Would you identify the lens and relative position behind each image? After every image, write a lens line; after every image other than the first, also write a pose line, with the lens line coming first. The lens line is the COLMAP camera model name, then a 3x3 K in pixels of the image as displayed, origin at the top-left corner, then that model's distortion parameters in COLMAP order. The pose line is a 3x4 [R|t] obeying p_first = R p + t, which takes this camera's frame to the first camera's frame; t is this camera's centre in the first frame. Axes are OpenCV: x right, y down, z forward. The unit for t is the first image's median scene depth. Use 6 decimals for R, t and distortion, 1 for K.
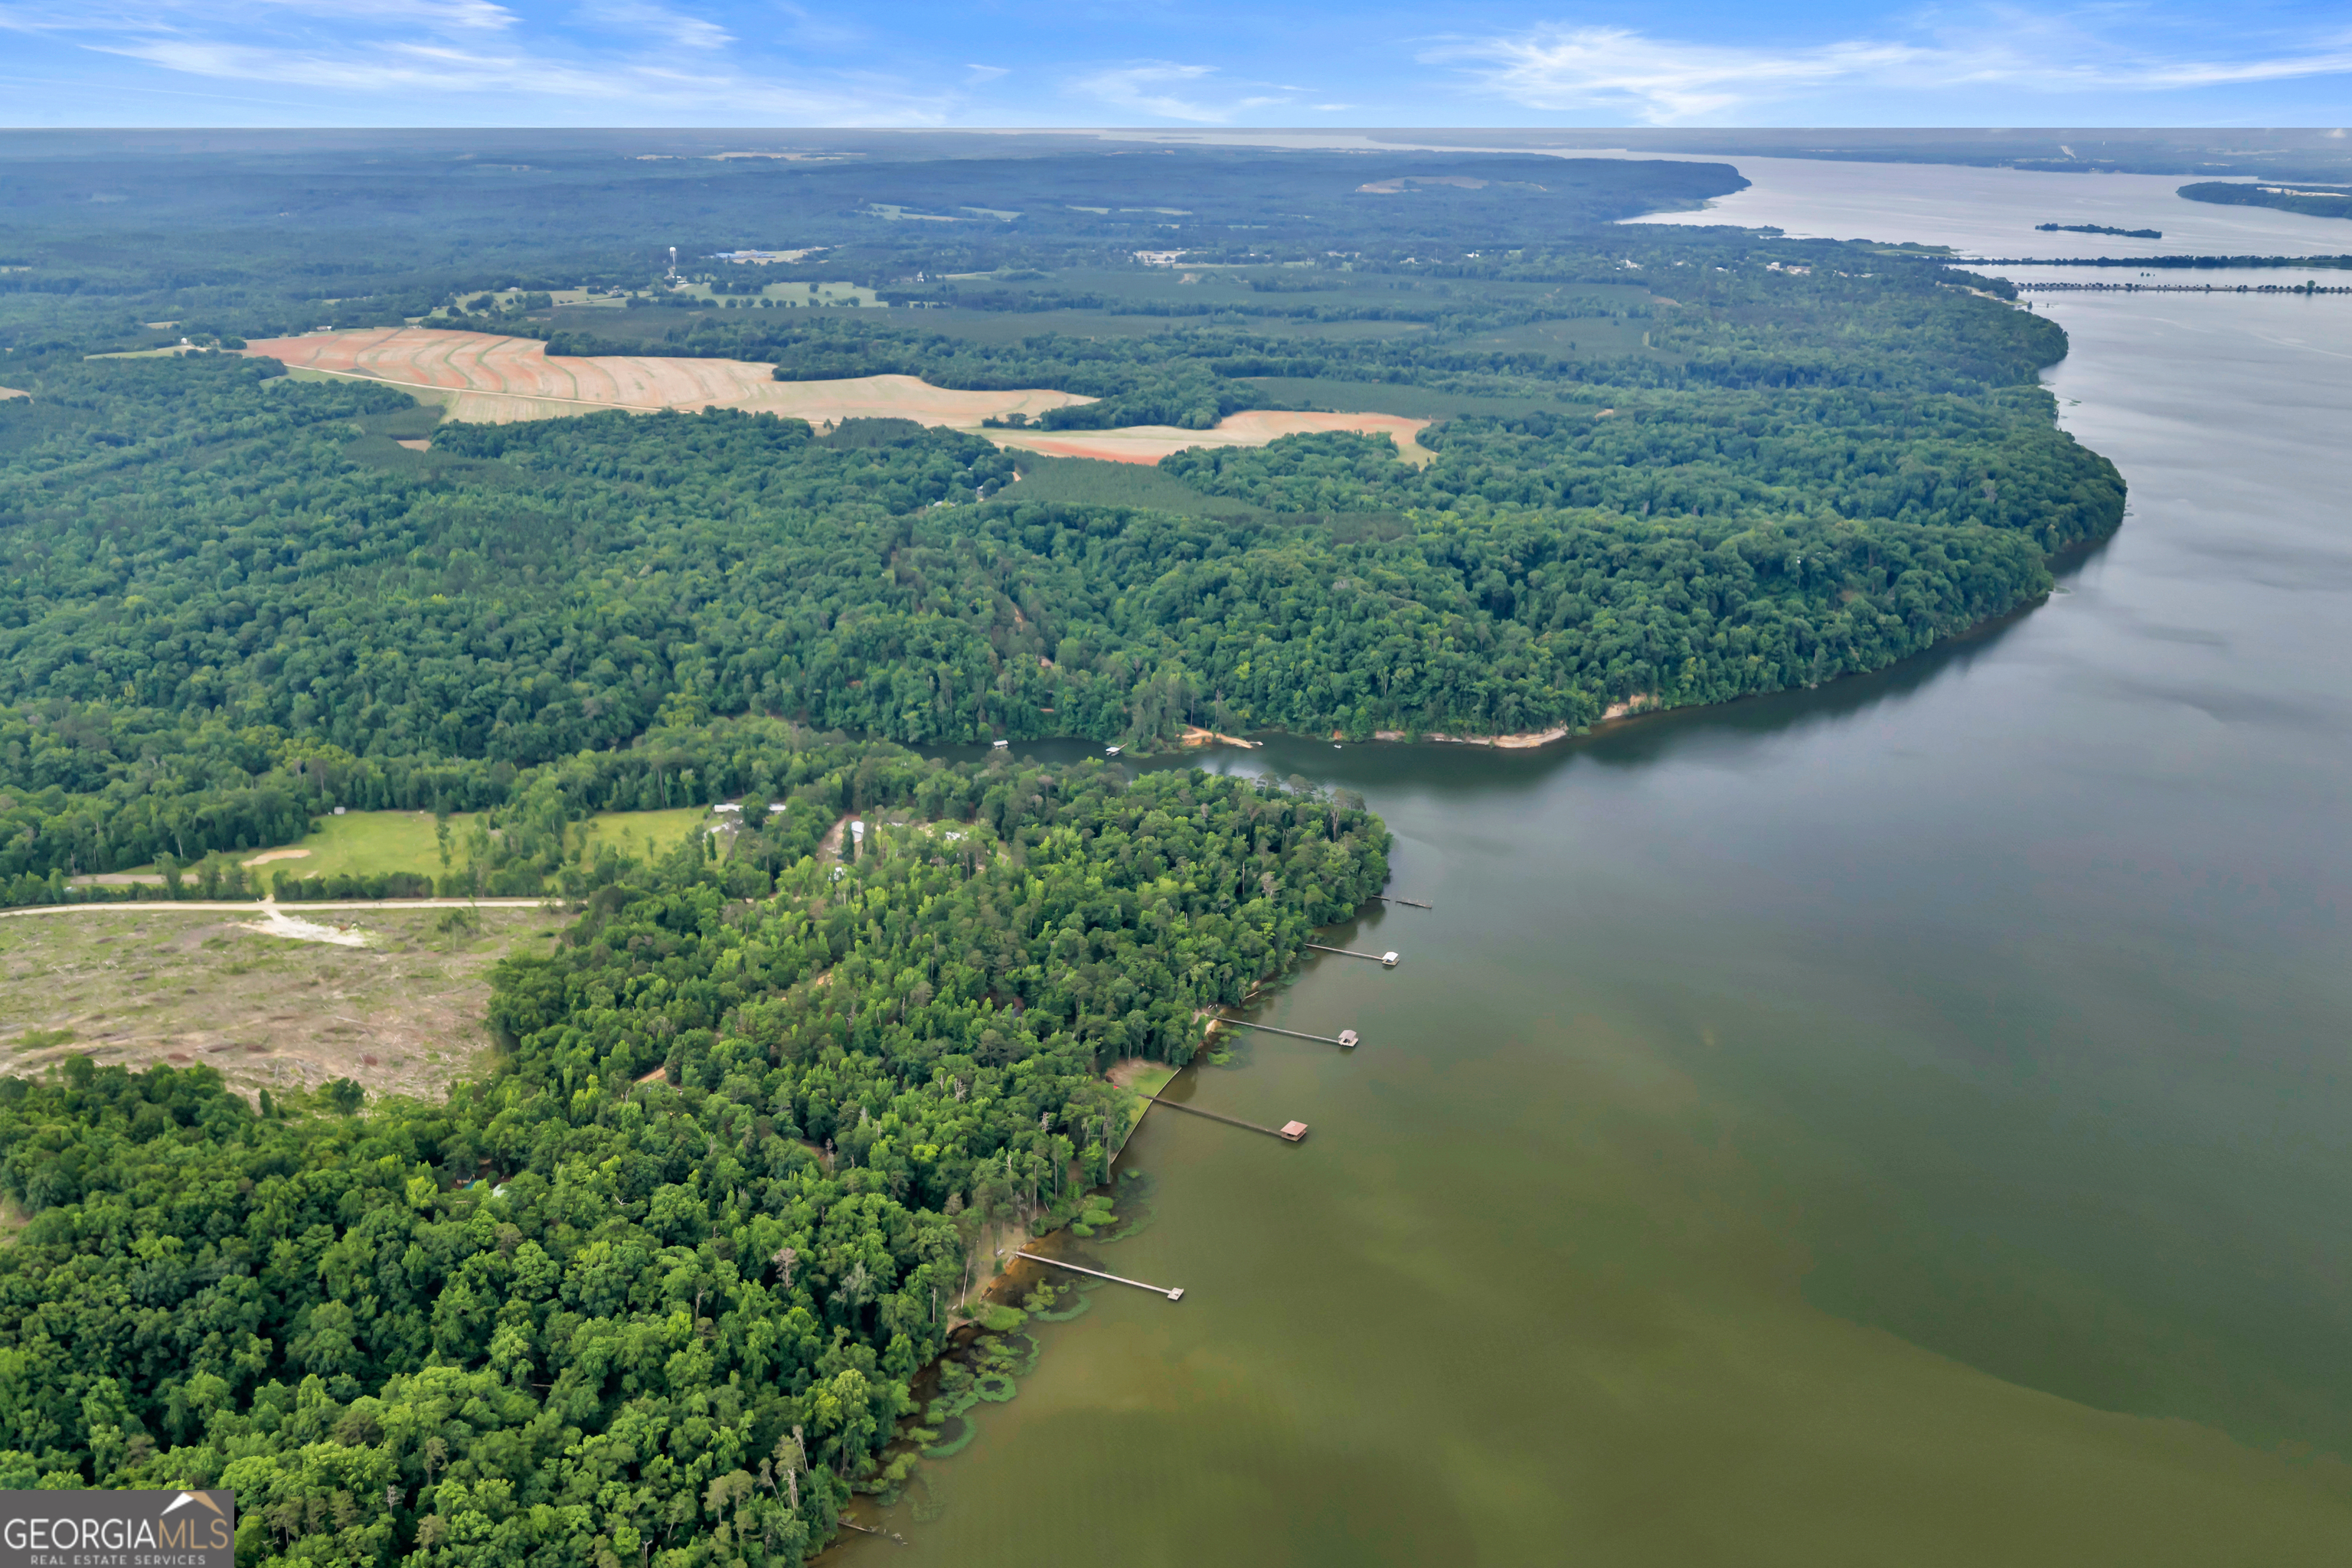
lens RADIAL K [[1965.1, 0, 1178.0], [0, 1965.1, 779.8], [0, 0, 1]] dist [0.030213, -0.062488]
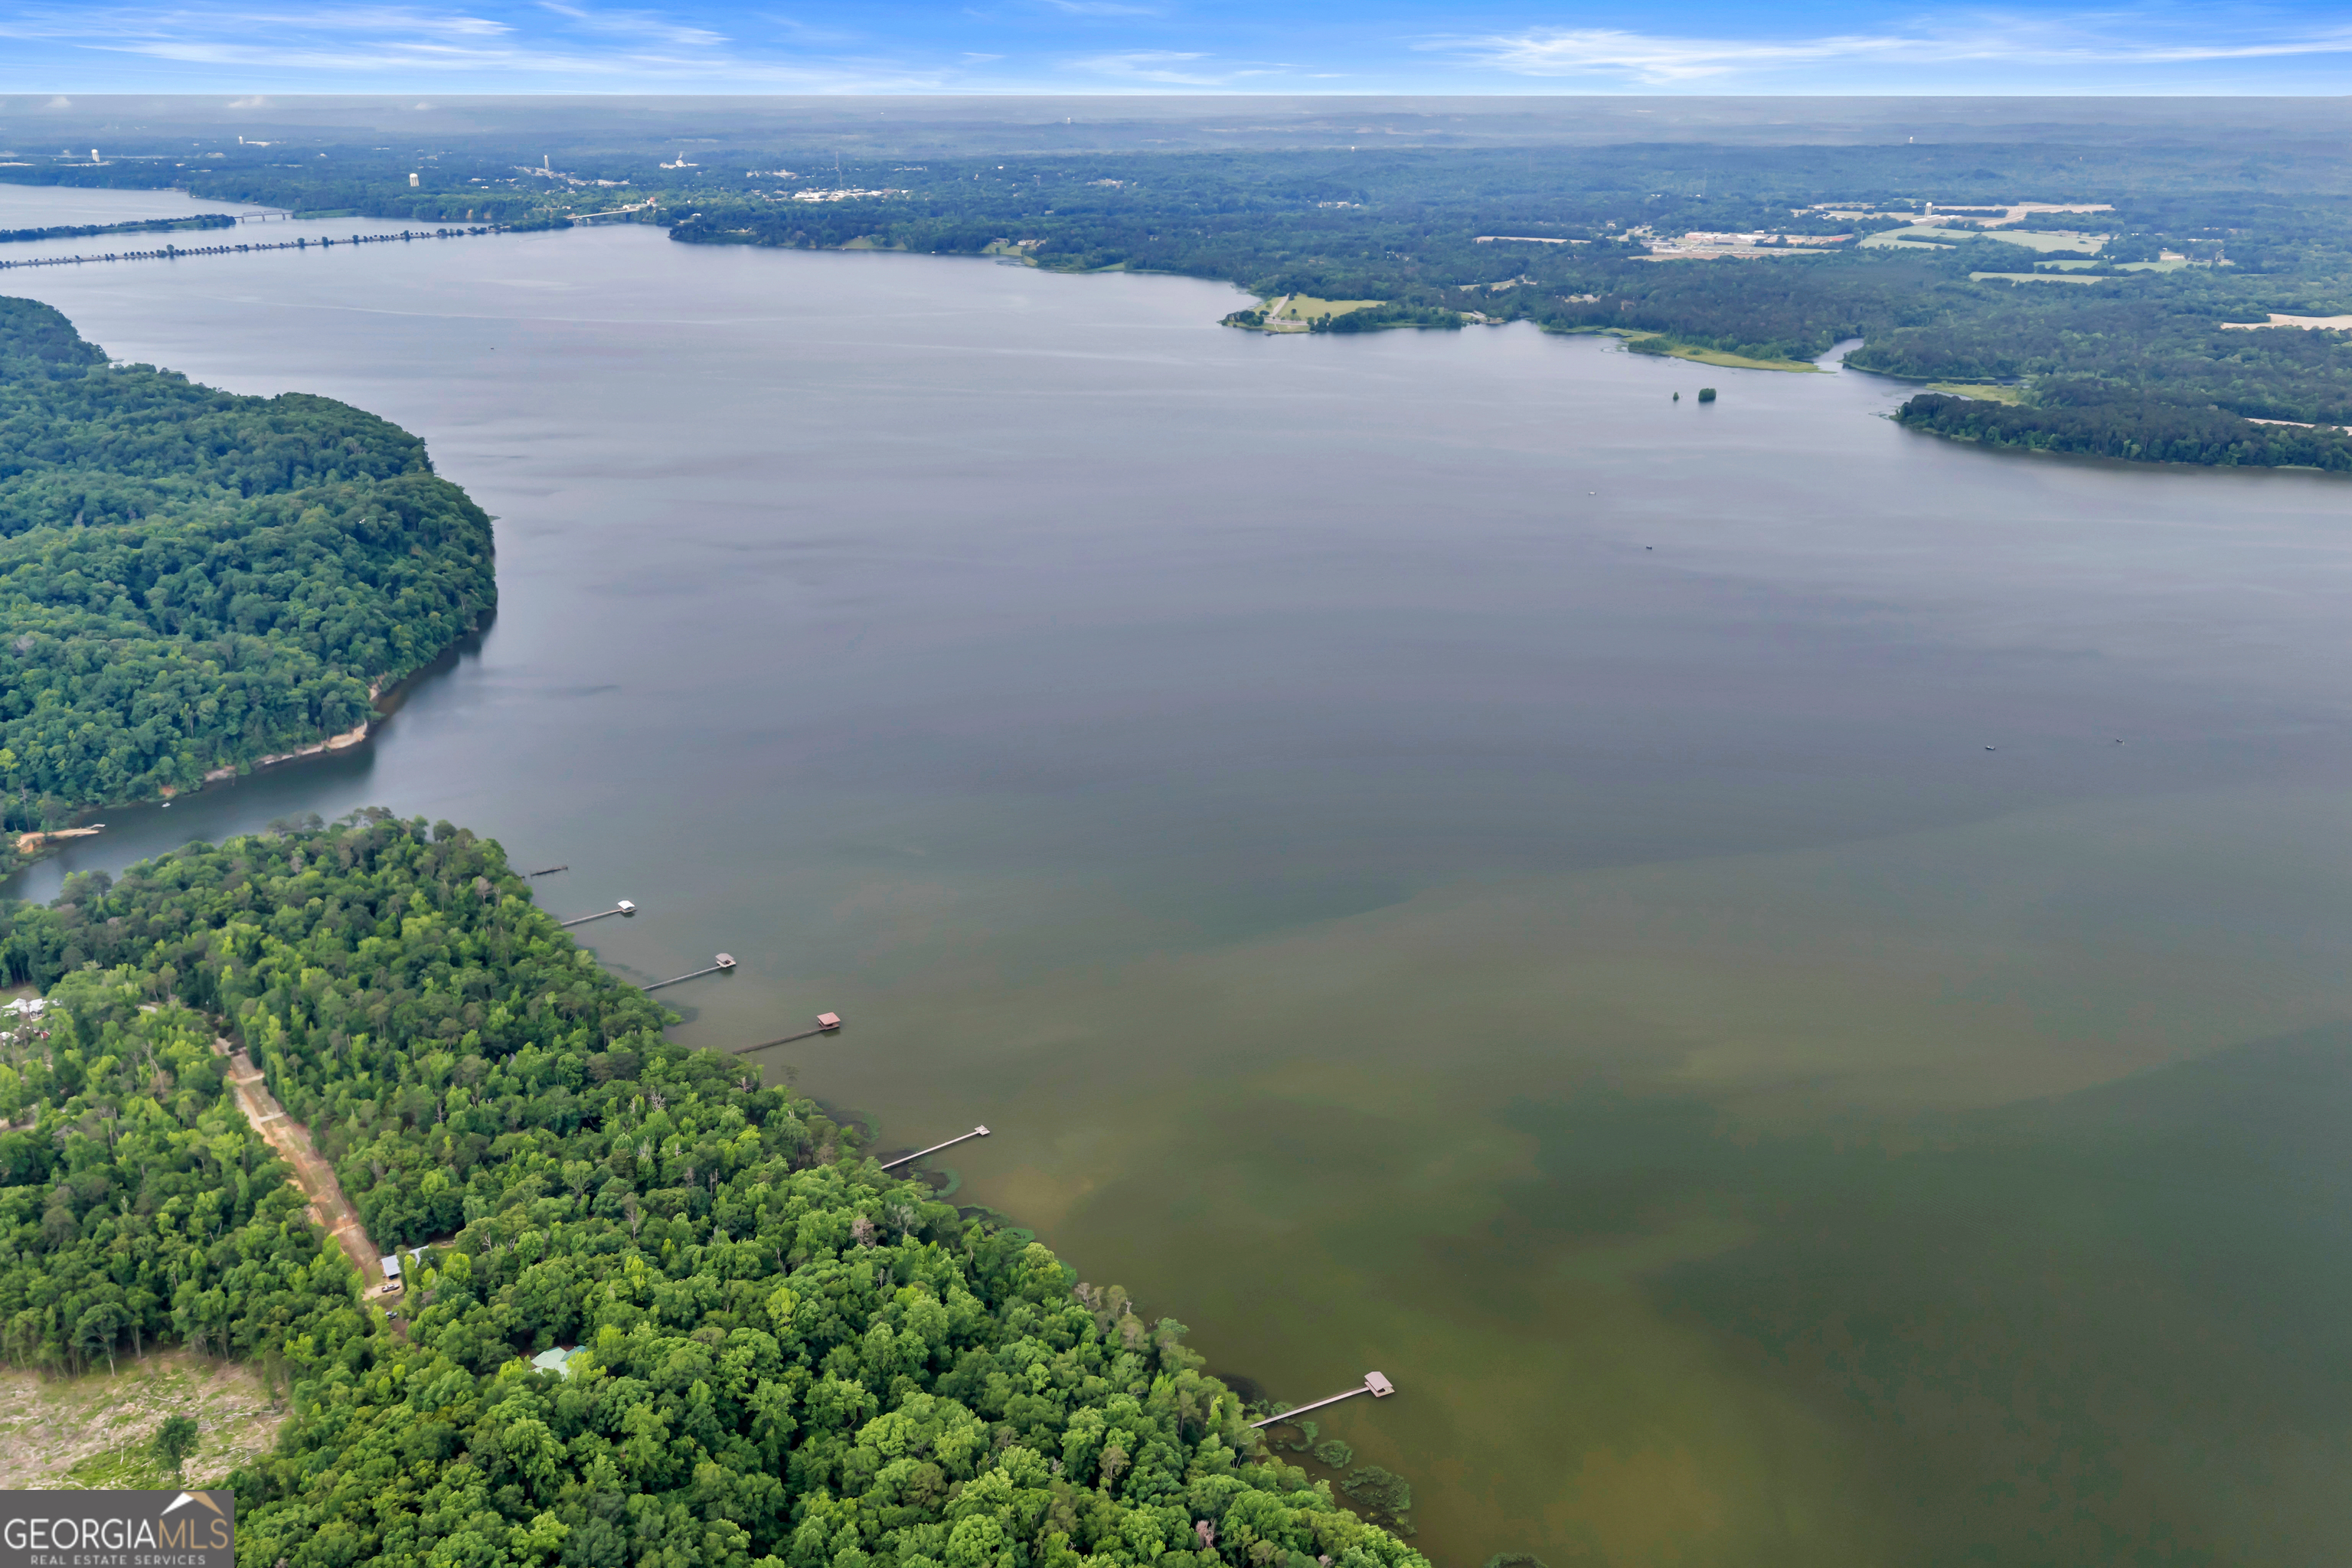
lens RADIAL K [[1939.9, 0, 1173.5], [0, 1939.9, 843.9], [0, 0, 1]] dist [0.013496, -0.009742]
pose [[0.460006, -0.325150, 0.826240, -0.435475], [0.286305, 0.935153, 0.208611, -0.052476], [-0.840490, 0.140594, 0.523268, 0.150626]]
